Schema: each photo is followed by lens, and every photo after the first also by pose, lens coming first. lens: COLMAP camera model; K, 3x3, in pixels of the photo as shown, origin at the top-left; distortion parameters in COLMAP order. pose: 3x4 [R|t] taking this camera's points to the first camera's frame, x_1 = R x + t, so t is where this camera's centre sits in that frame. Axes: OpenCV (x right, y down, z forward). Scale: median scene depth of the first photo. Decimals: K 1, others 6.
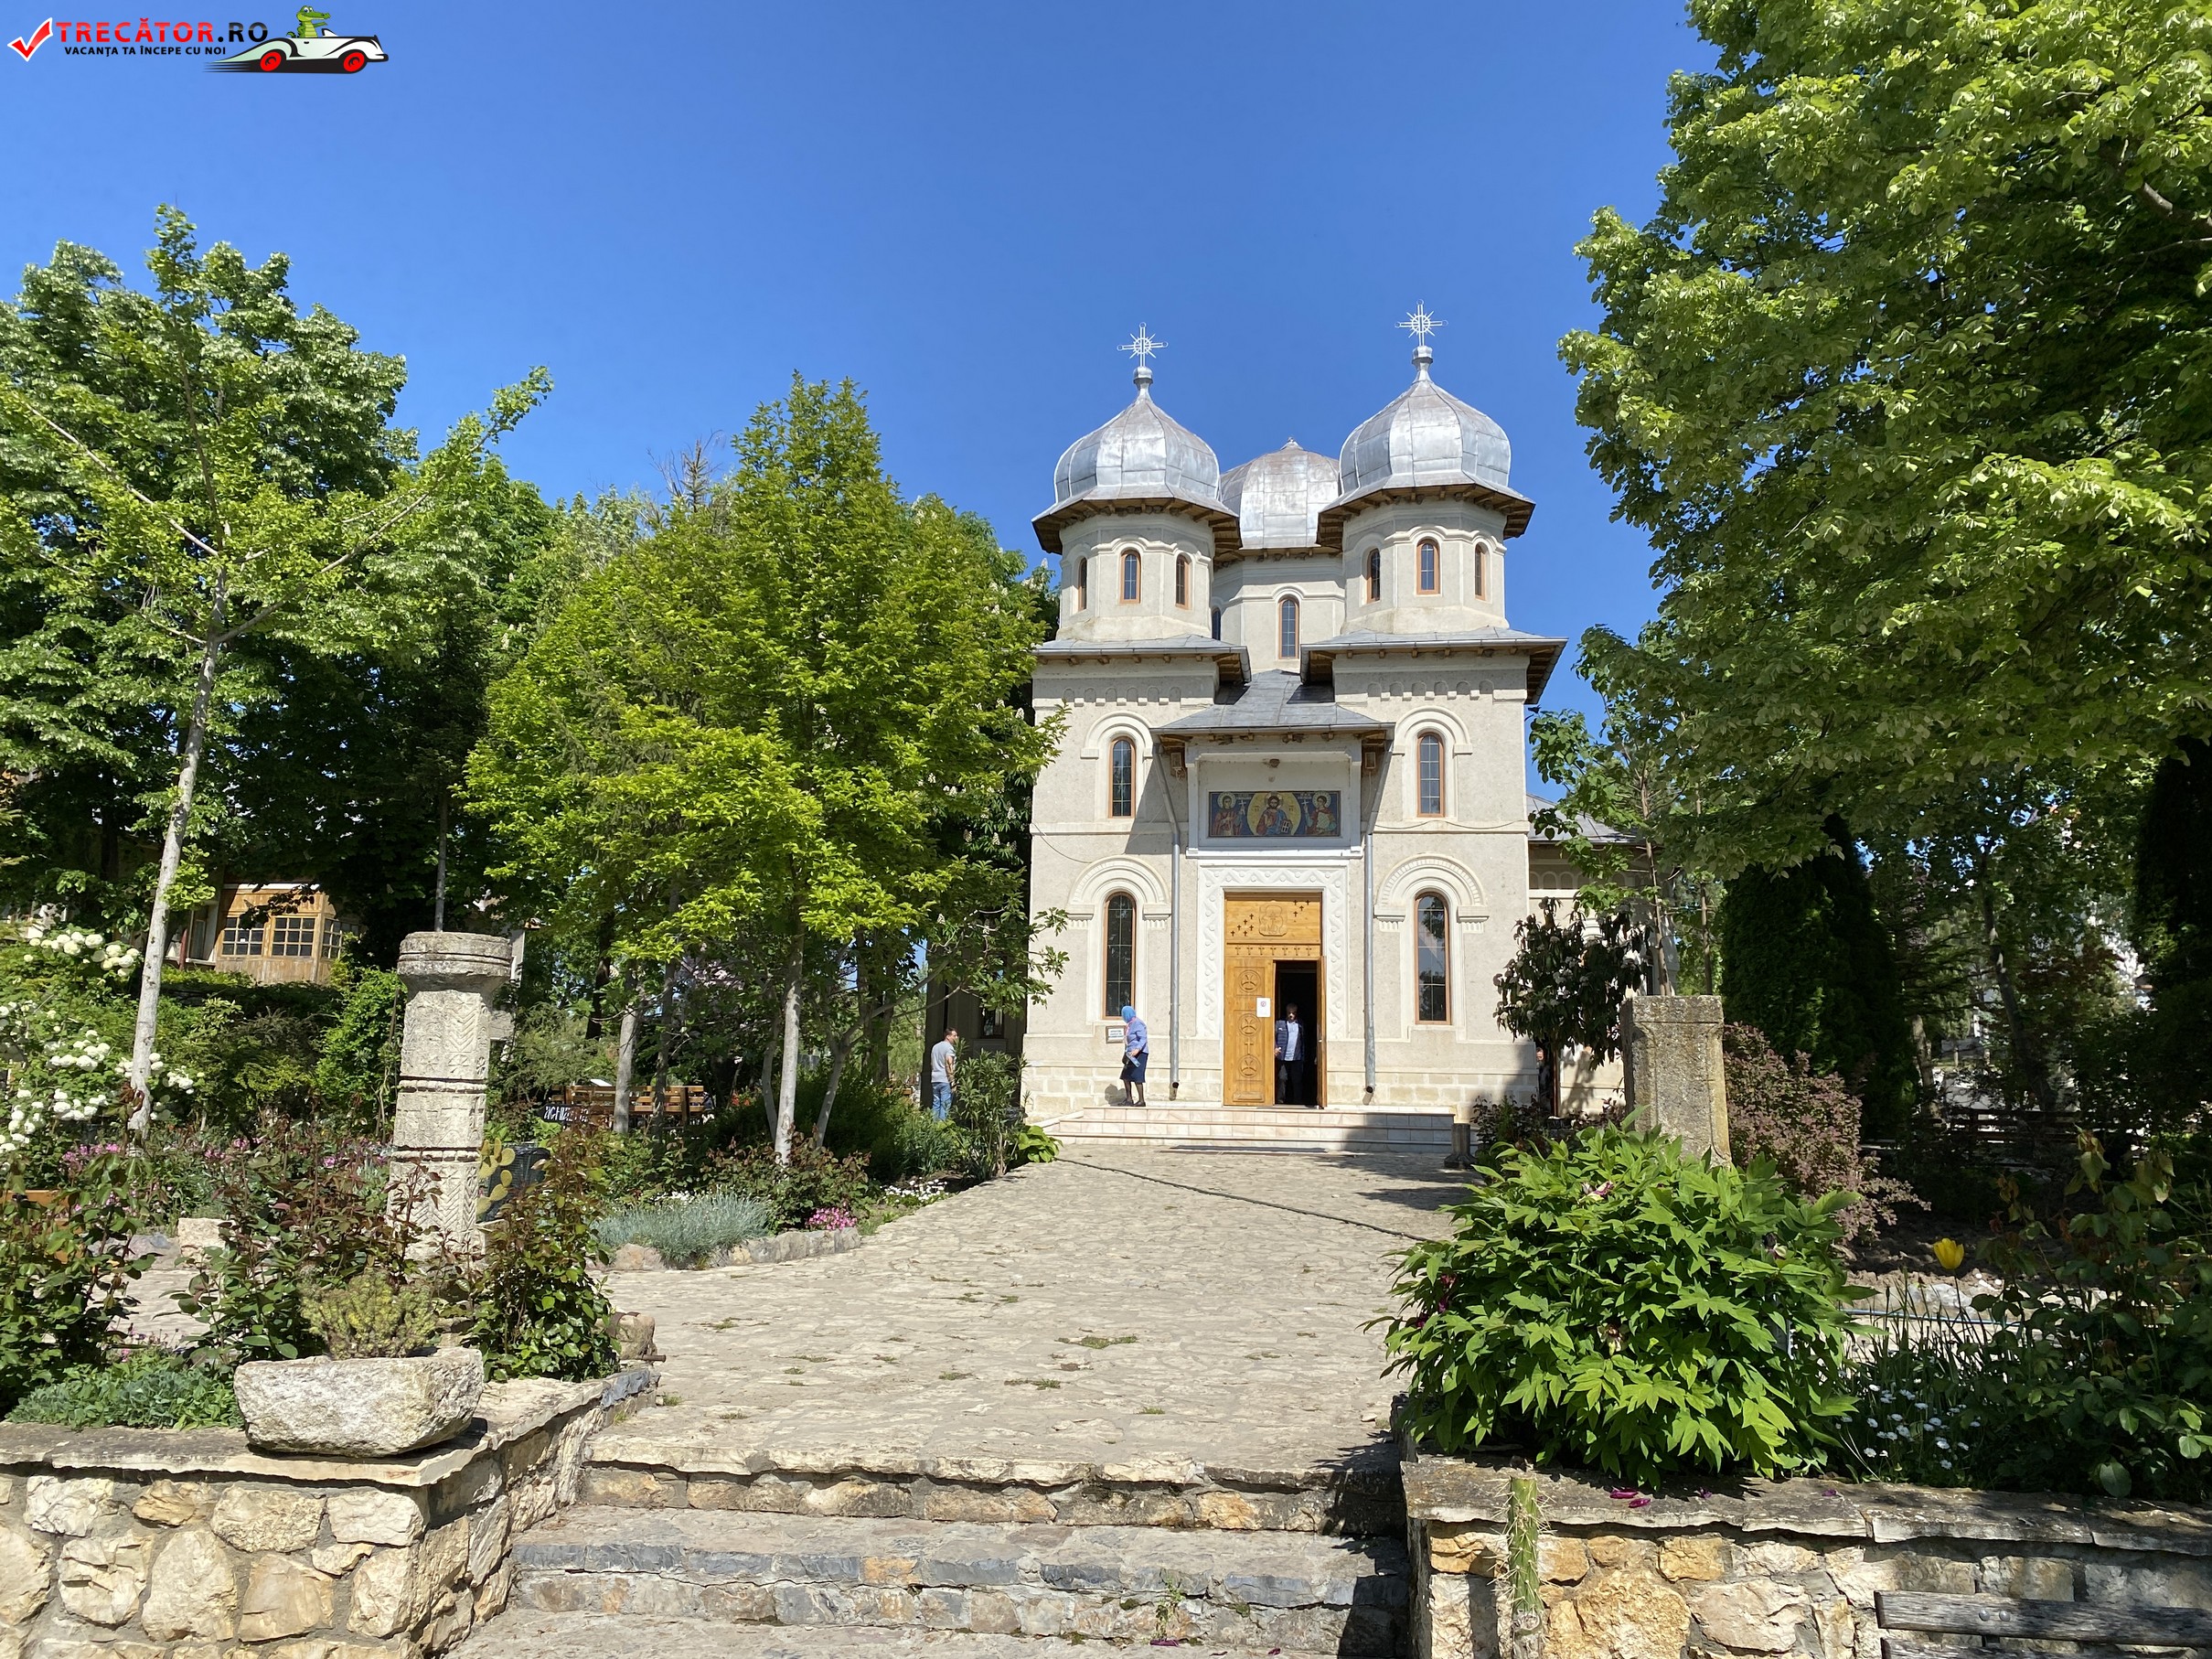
lens RADIAL K [[1491.4, 0, 1111.6], [0, 1491.4, 839.6], [0, 0, 1]] dist [-0.003868, -0.006553]
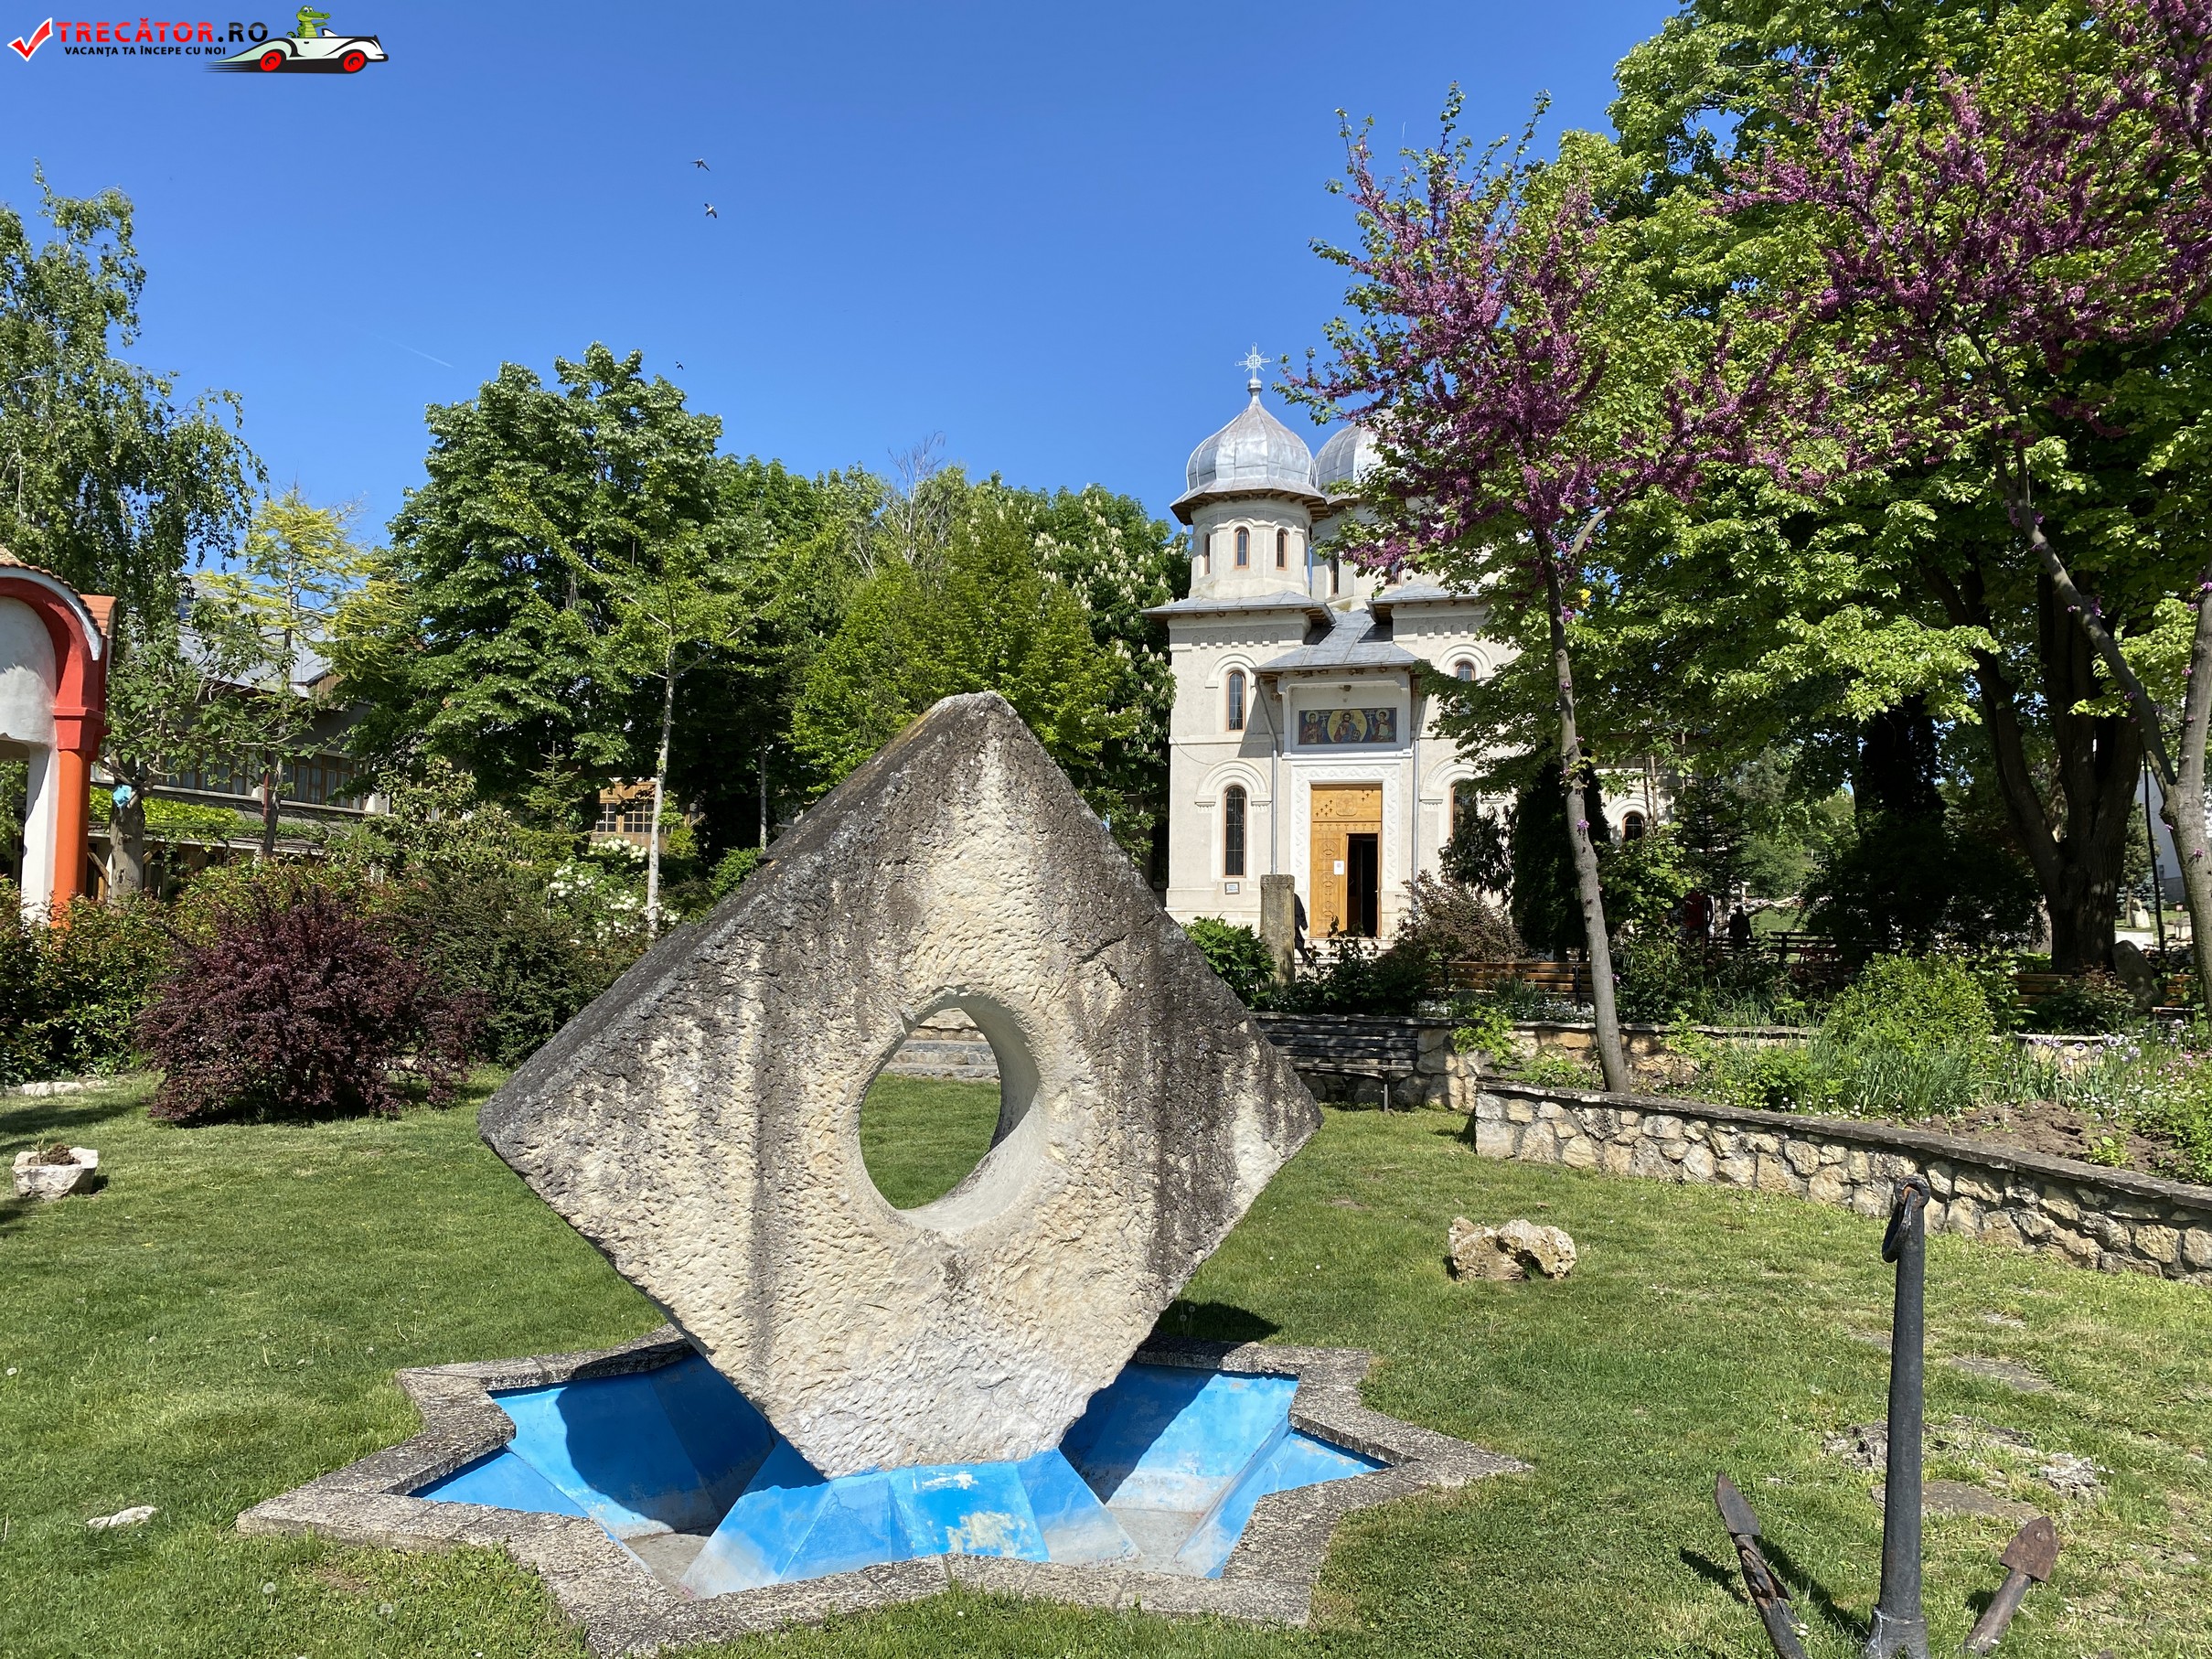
lens RADIAL K [[1491.4, 0, 1111.6], [0, 1491.4, 839.6], [0, 0, 1]] dist [-0.003868, -0.006553]
pose [[0.987898, -0.011969, -0.154639, 0.106487], [0.026946, 0.995101, 0.095121, -0.049527], [0.152743, -0.098137, 0.983381, -0.378754]]
